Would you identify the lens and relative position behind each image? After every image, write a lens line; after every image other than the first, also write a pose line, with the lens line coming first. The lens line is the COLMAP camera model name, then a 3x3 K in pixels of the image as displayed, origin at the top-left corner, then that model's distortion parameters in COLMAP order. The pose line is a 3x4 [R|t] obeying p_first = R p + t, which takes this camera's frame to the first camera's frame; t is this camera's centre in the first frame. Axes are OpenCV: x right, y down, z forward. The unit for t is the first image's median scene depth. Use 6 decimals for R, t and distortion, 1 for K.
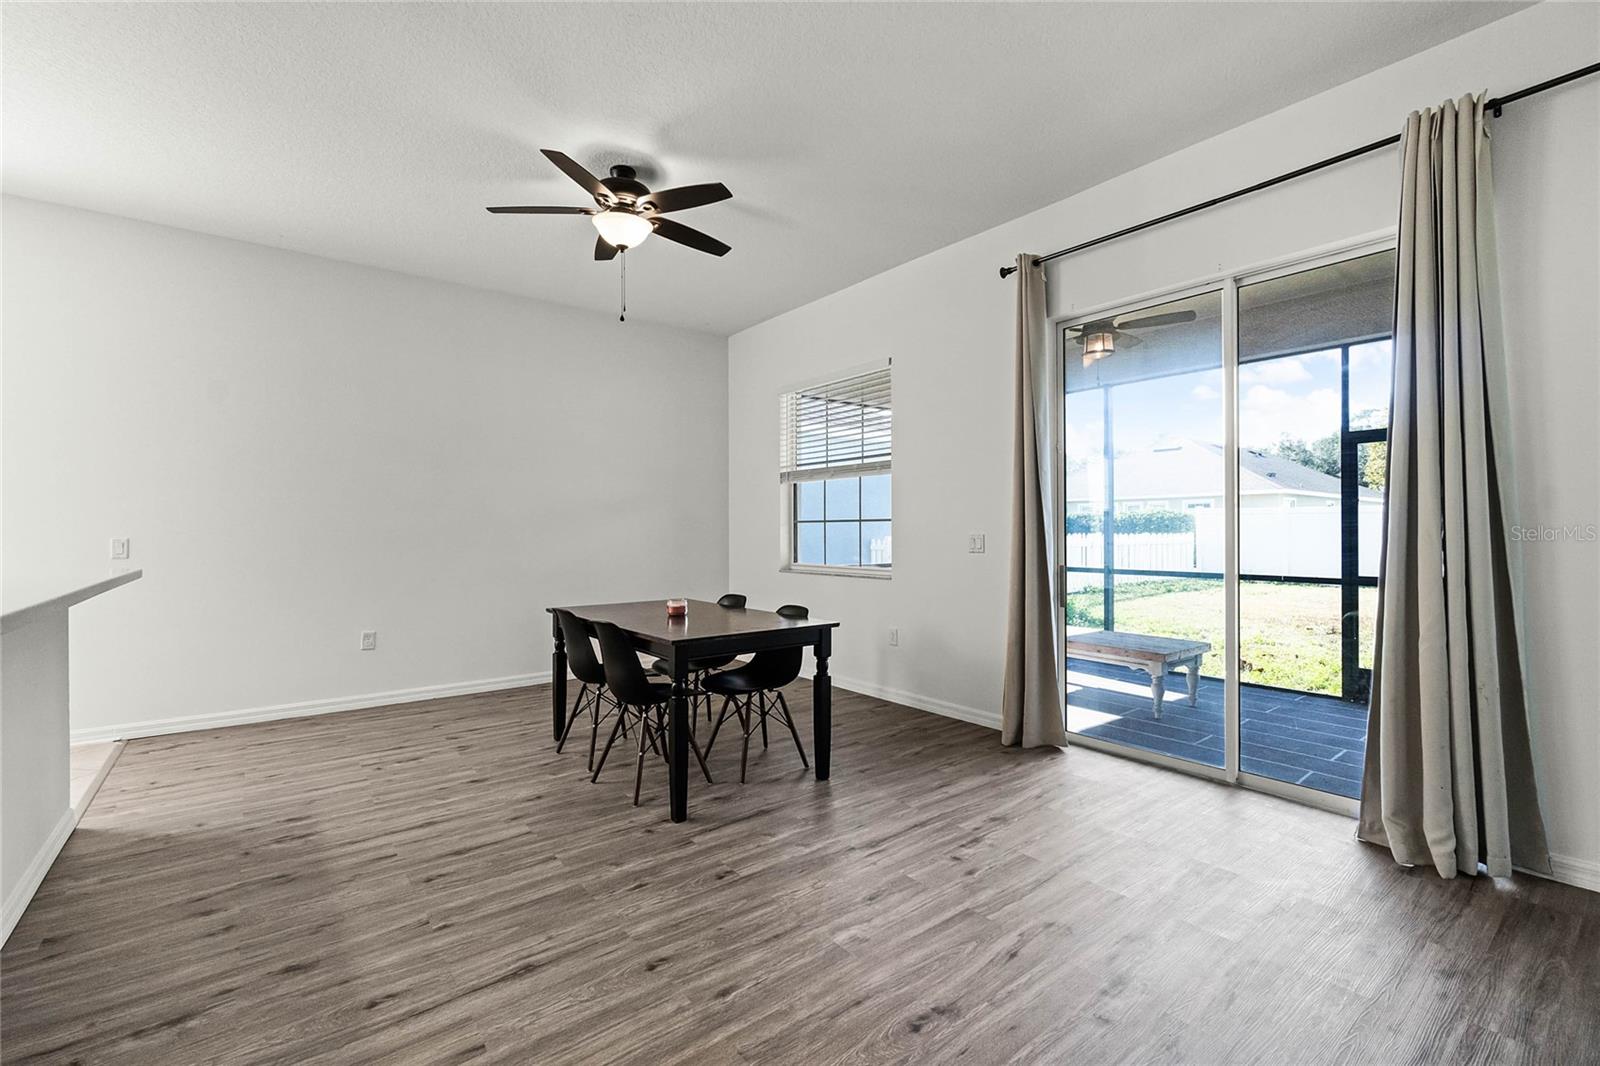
lens RADIAL K [[697.0, 0, 792.2], [0, 697.0, 526.4], [0, 0, 1]] dist [-0.002781, 0.000350]
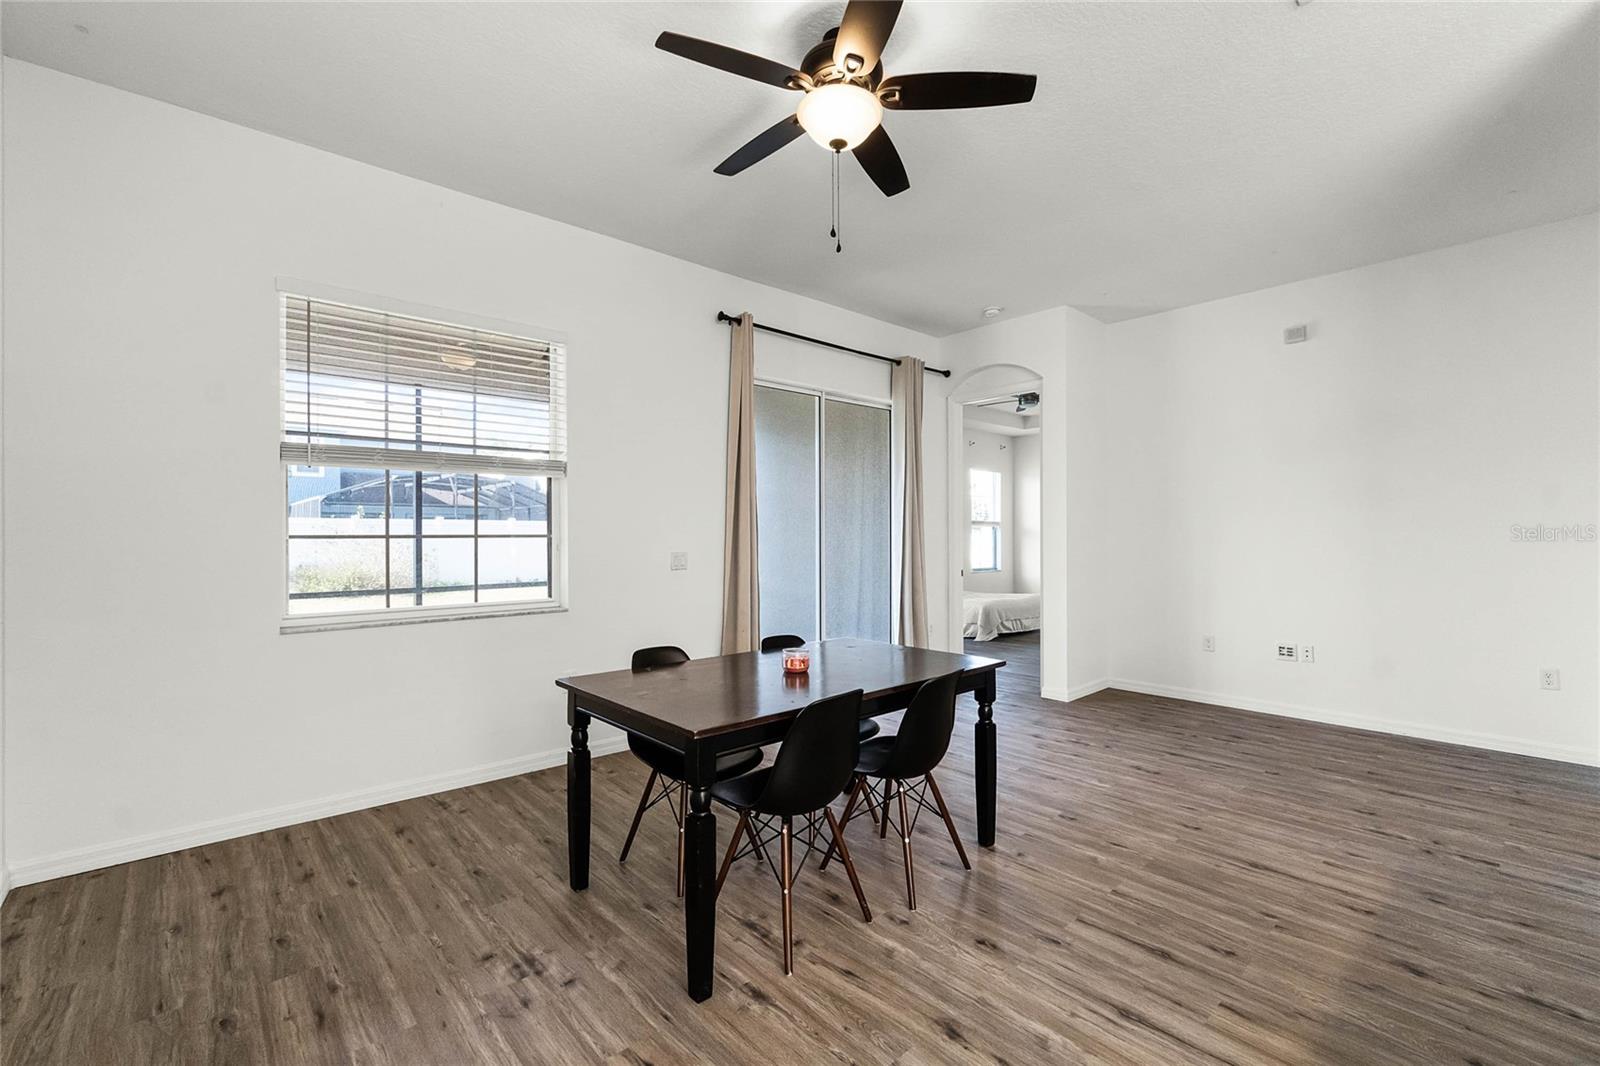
lens RADIAL K [[697.0, 0, 796.5], [0, 697.0, 534.7], [0, 0, 1]] dist [-0.002781, 0.000350]
pose [[-0.071760, 0.002735, 0.997418, -1.330014], [-0.001163, 0.999995, -0.002825, -0.018898], [-0.997421, -0.001362, -0.071757, 1.572054]]
